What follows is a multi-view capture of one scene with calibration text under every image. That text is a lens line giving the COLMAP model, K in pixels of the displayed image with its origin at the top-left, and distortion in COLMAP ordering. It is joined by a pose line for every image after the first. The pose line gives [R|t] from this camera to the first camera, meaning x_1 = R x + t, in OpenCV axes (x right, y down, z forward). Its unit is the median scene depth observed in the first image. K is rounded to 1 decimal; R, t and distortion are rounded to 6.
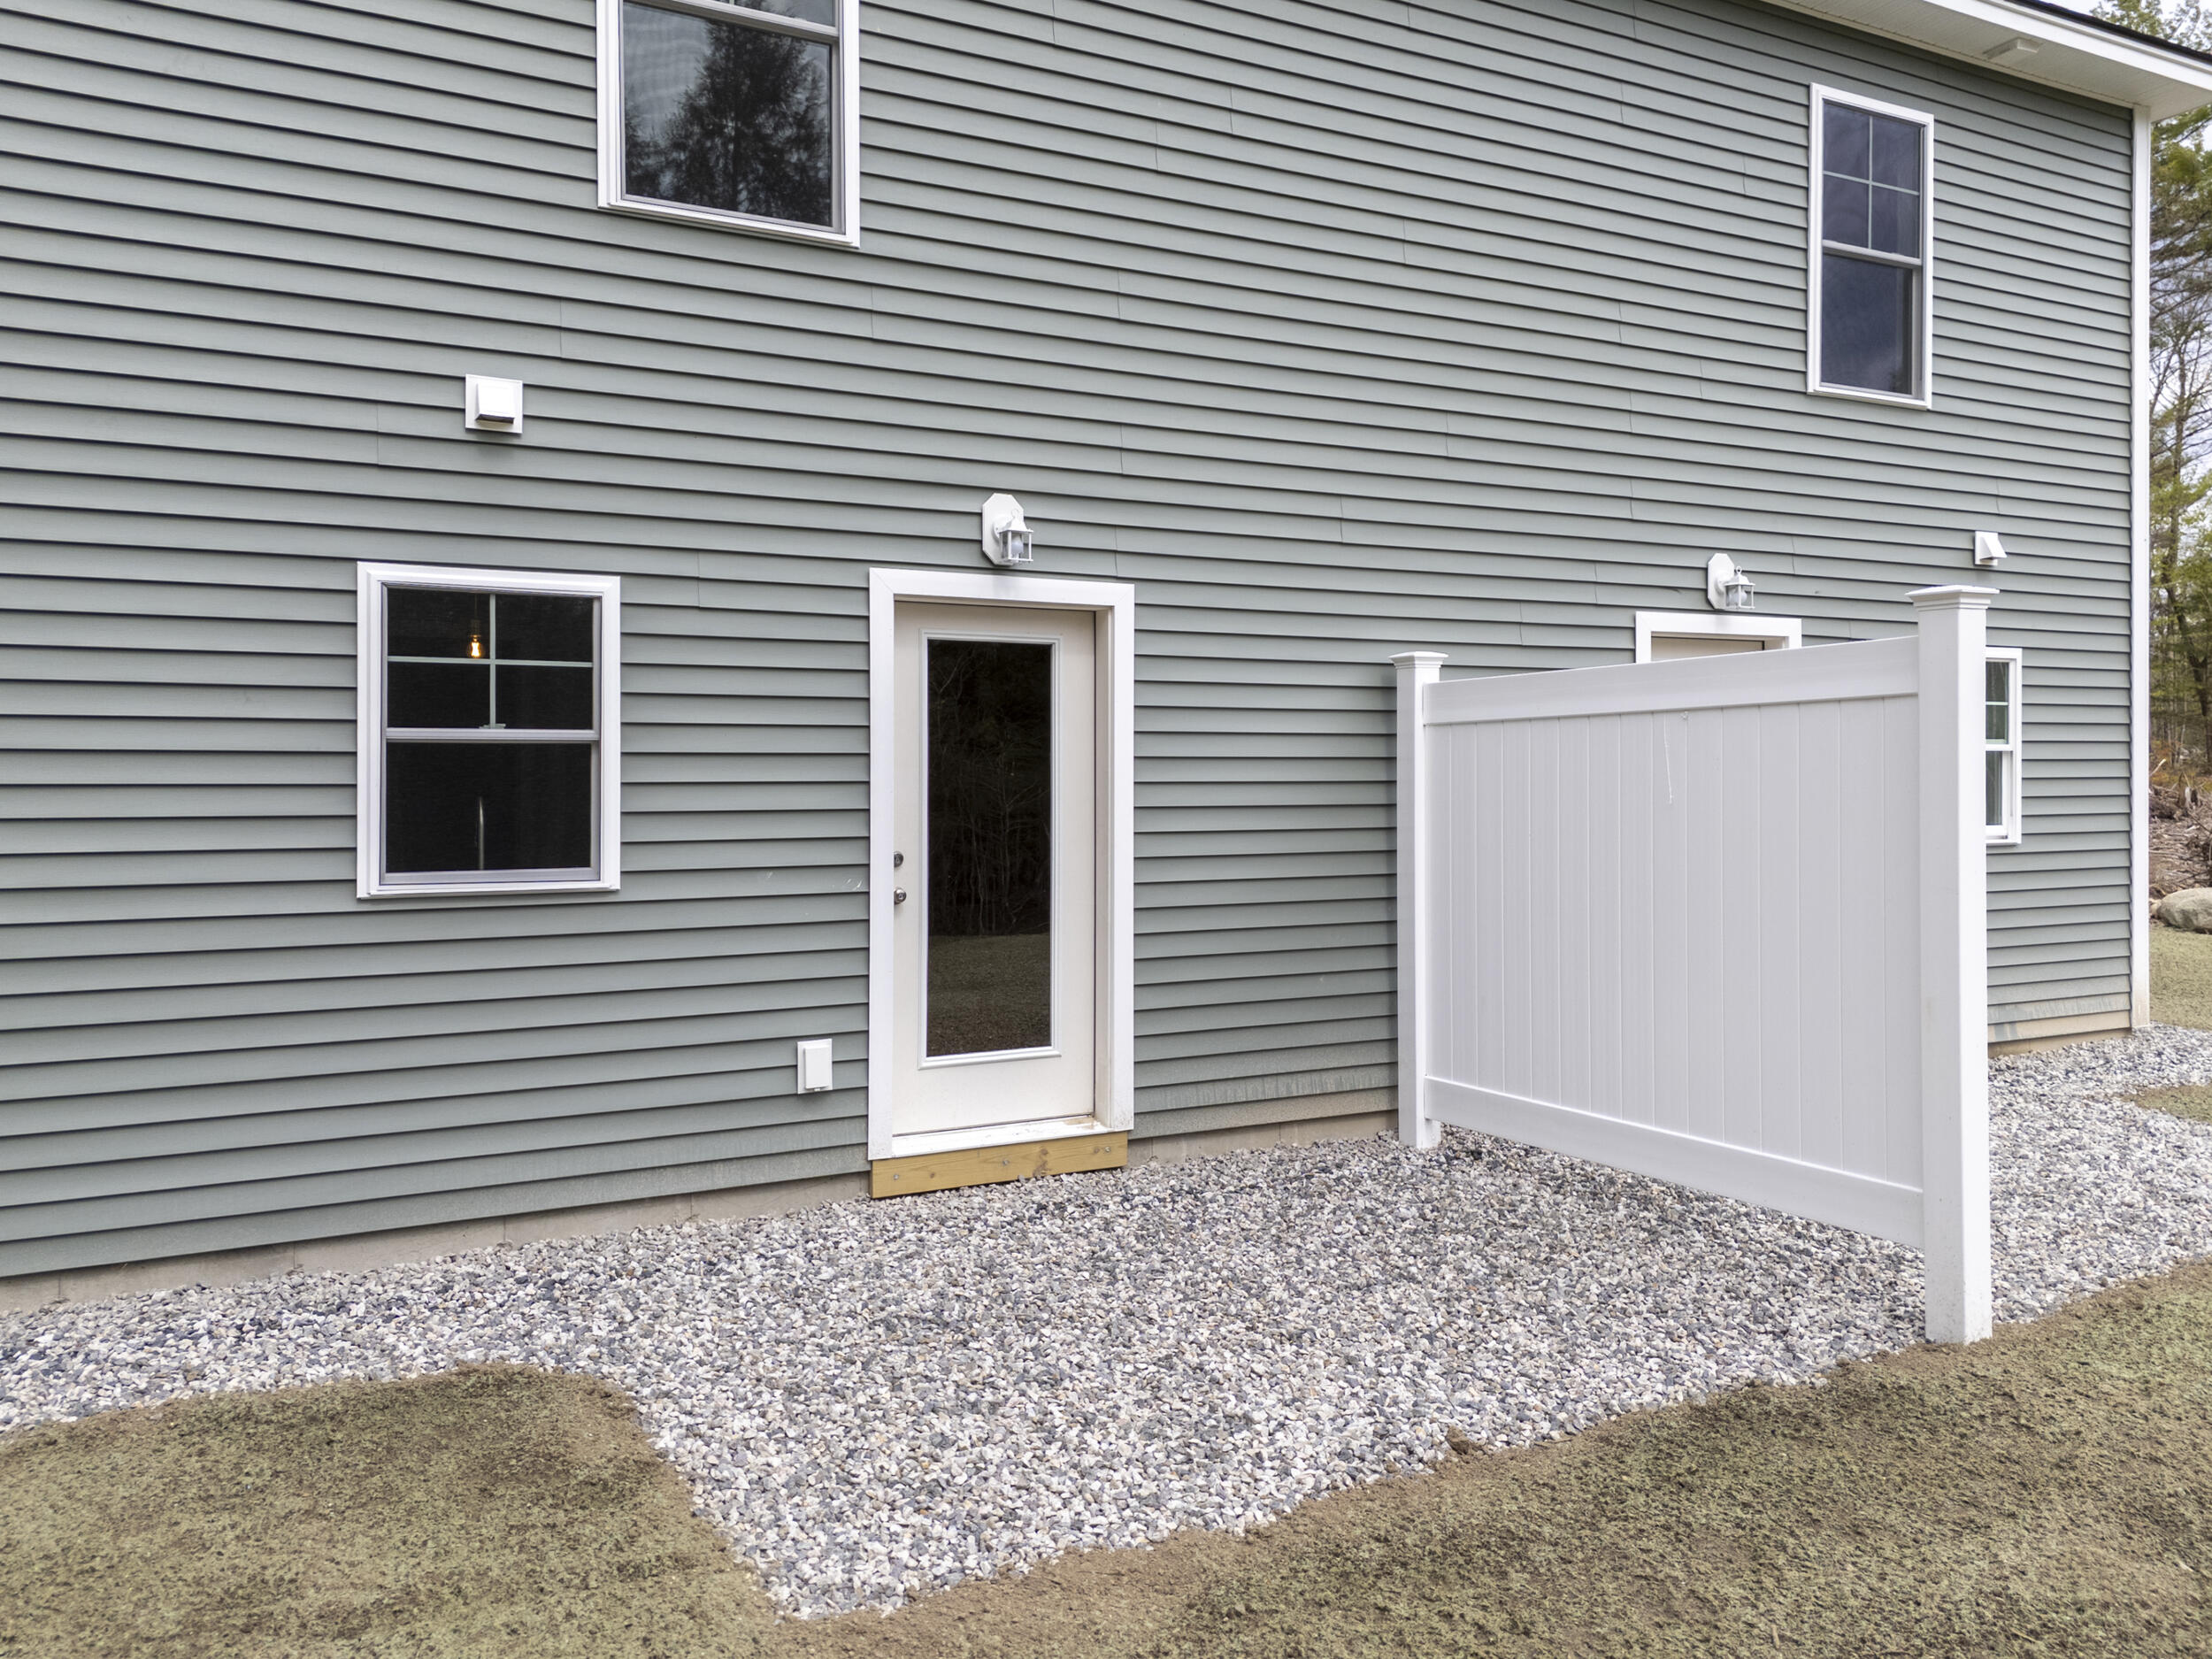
lens RADIAL K [[1630.3, 0, 1100.9], [0, 1630.3, 757.6], [0, 0, 1]] dist [0.074358, -0.055059]
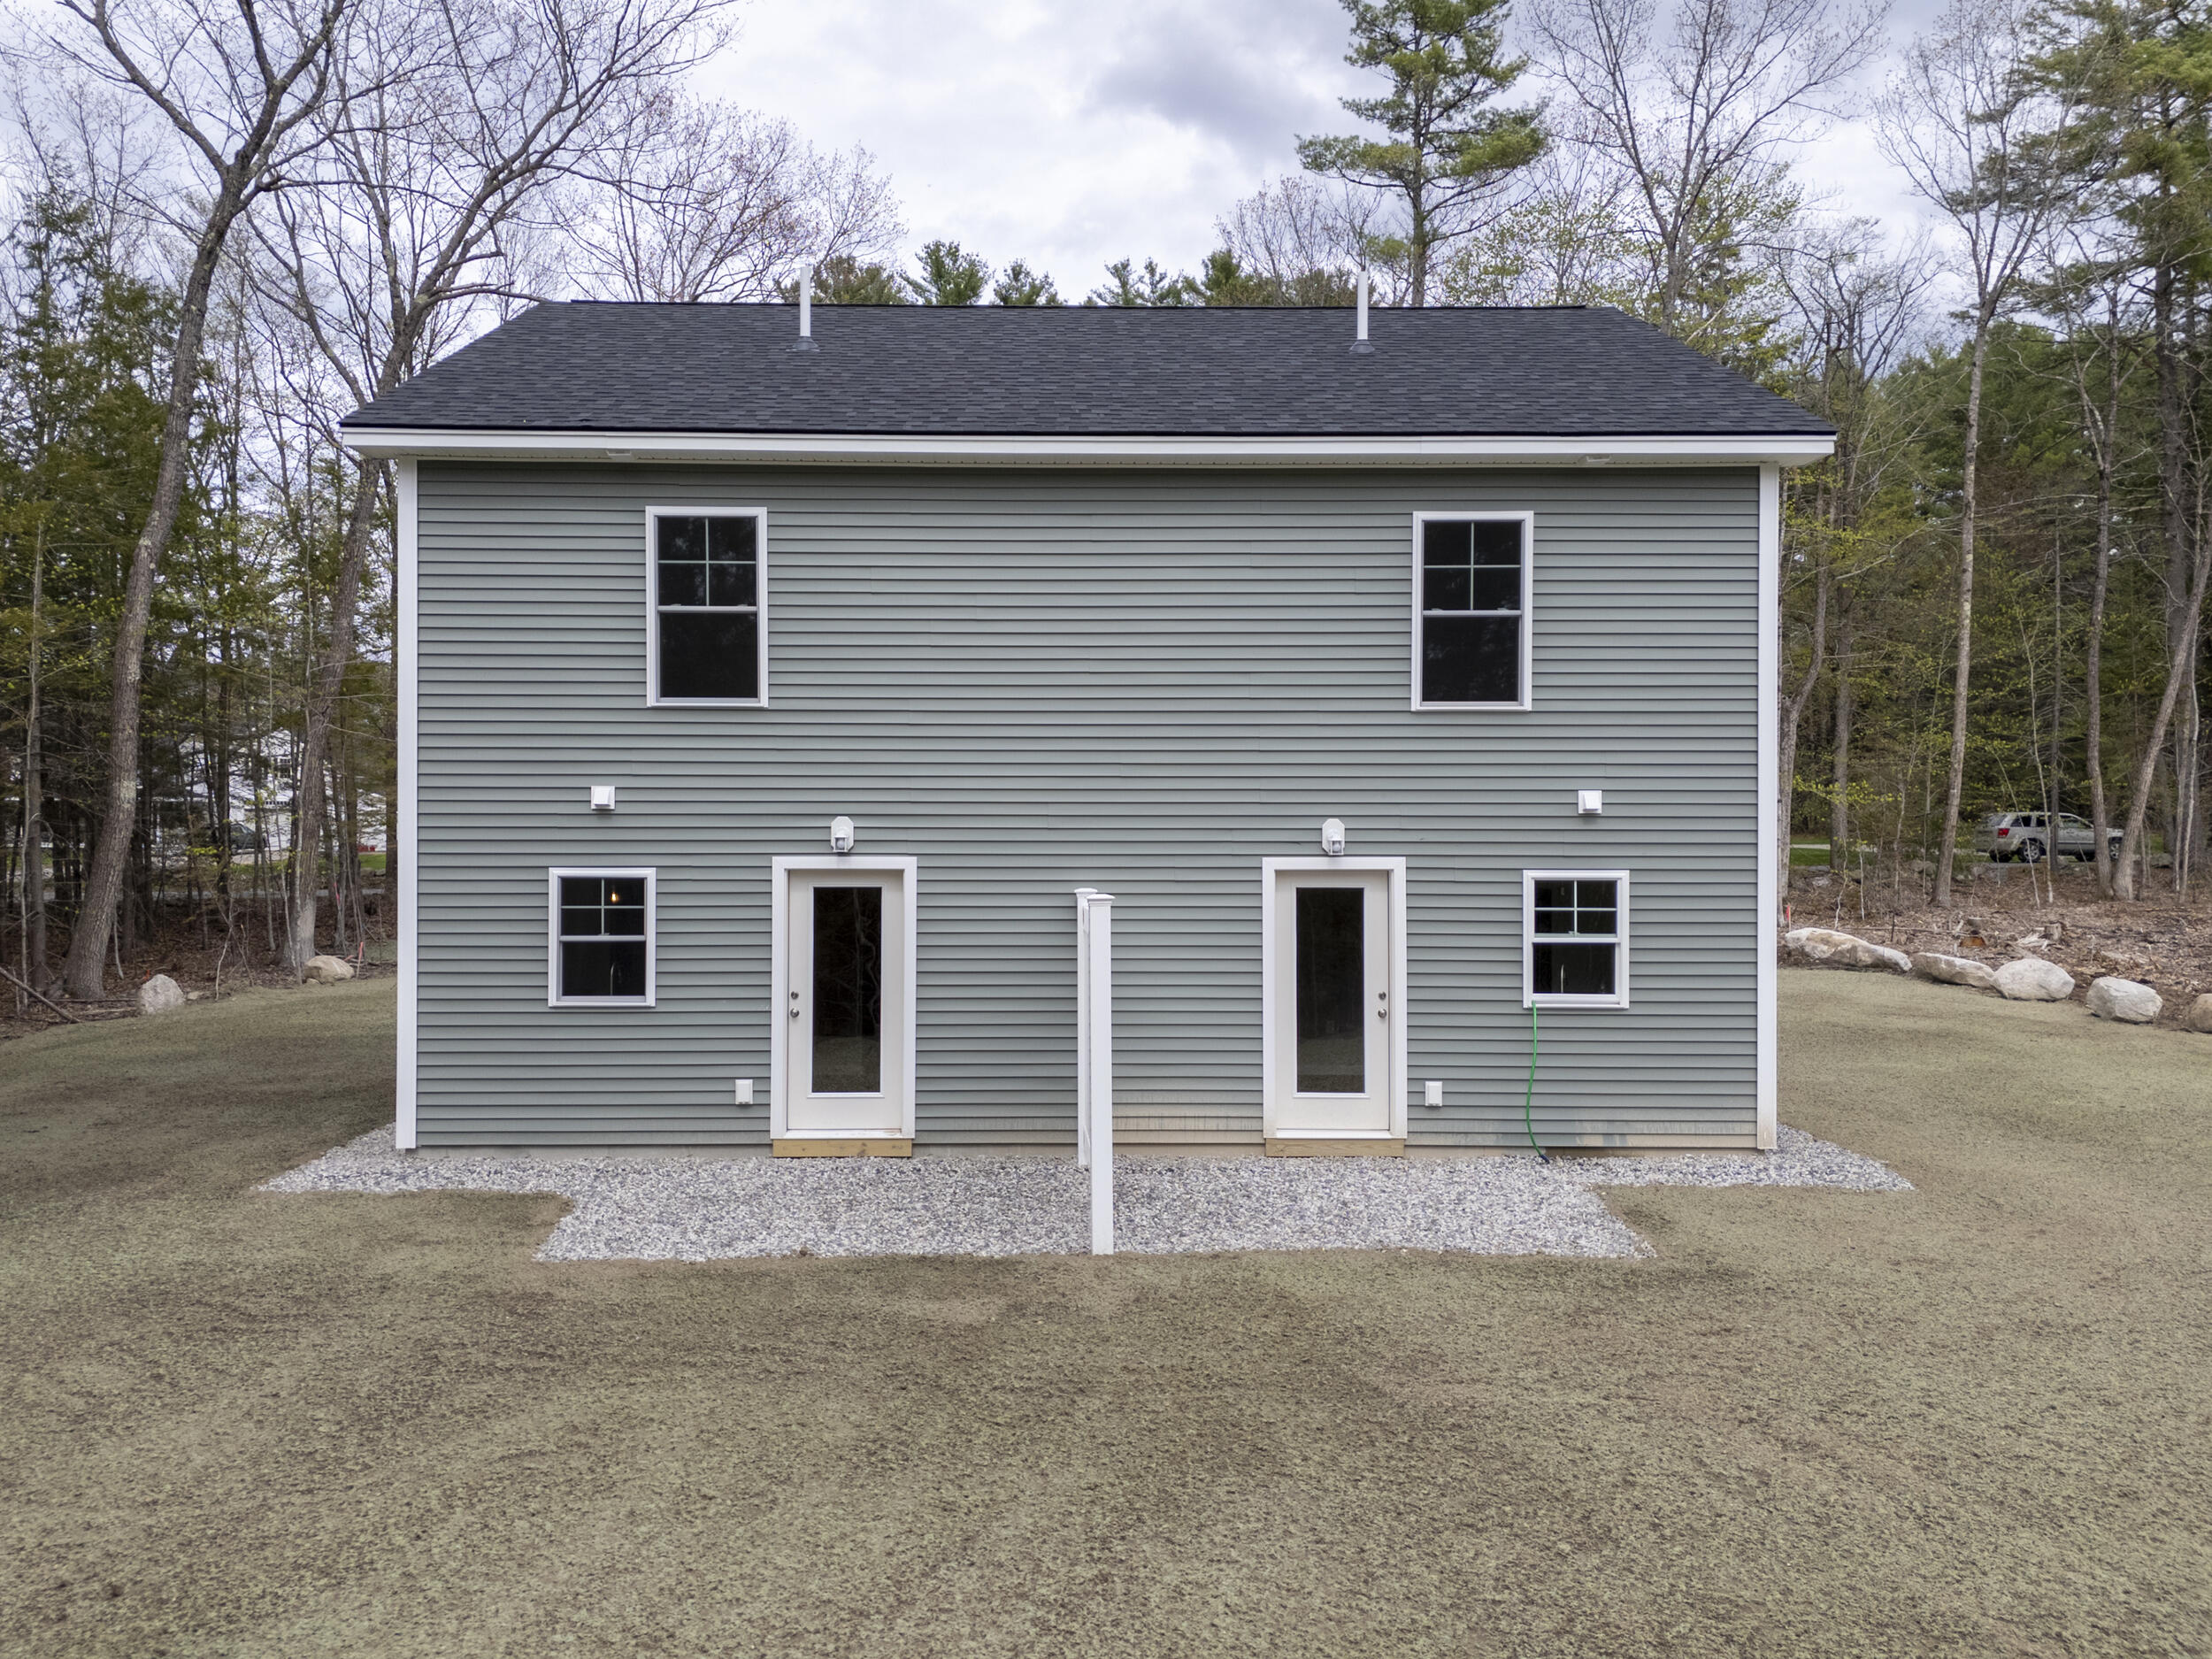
lens RADIAL K [[1608.0, 0, 1106.0], [0, 1608.0, 829.5], [0, 0, 1]] dist [0.134995, -0.212774]
pose [[0.891419, 0.002767, -0.453171, 1.186909], [0.000184, 0.999979, 0.006467, -0.165504], [0.453180, -0.005848, 0.891400, -0.662177]]
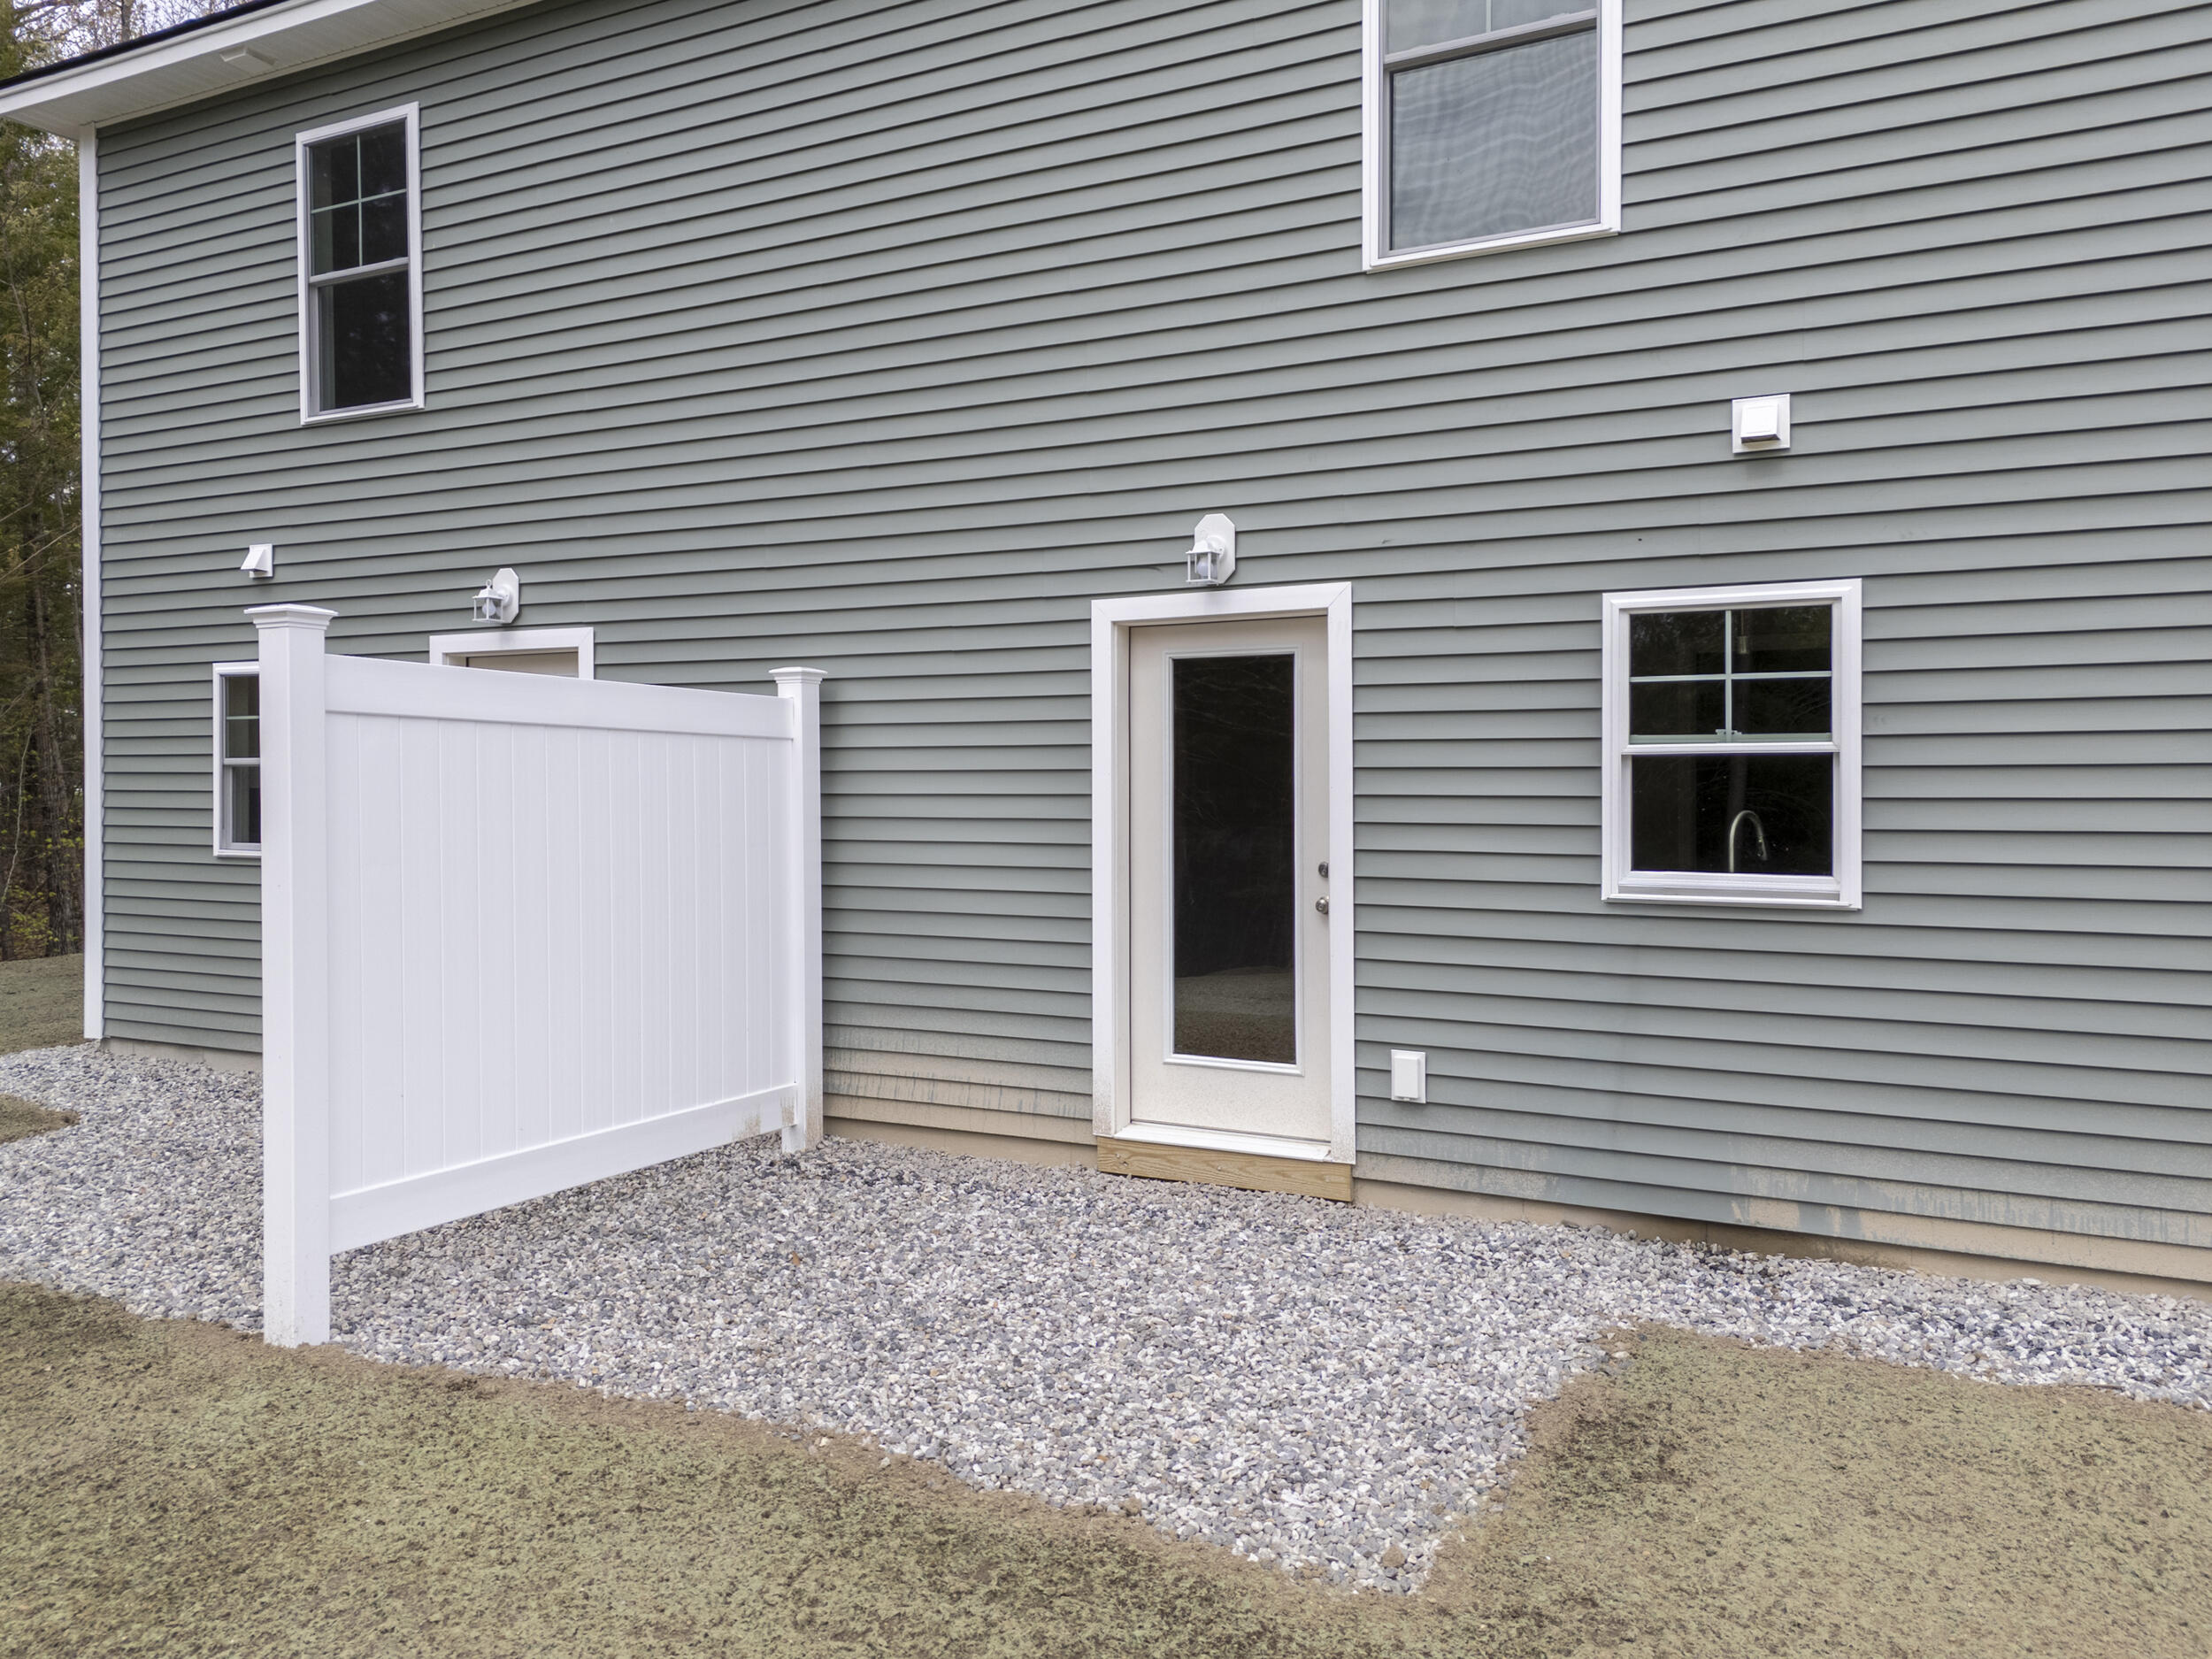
lens RADIAL K [[1596.6, 0, 1115.3], [0, 1596.6, 791.6], [0, 0, 1]] dist [0.064330, -0.039227]
pose [[0.580035, 0.004680, -0.814578, 1.311704], [0.005213, 0.999942, 0.009457, 0.004763], [0.814575, -0.009732, 0.579976, 0.680136]]
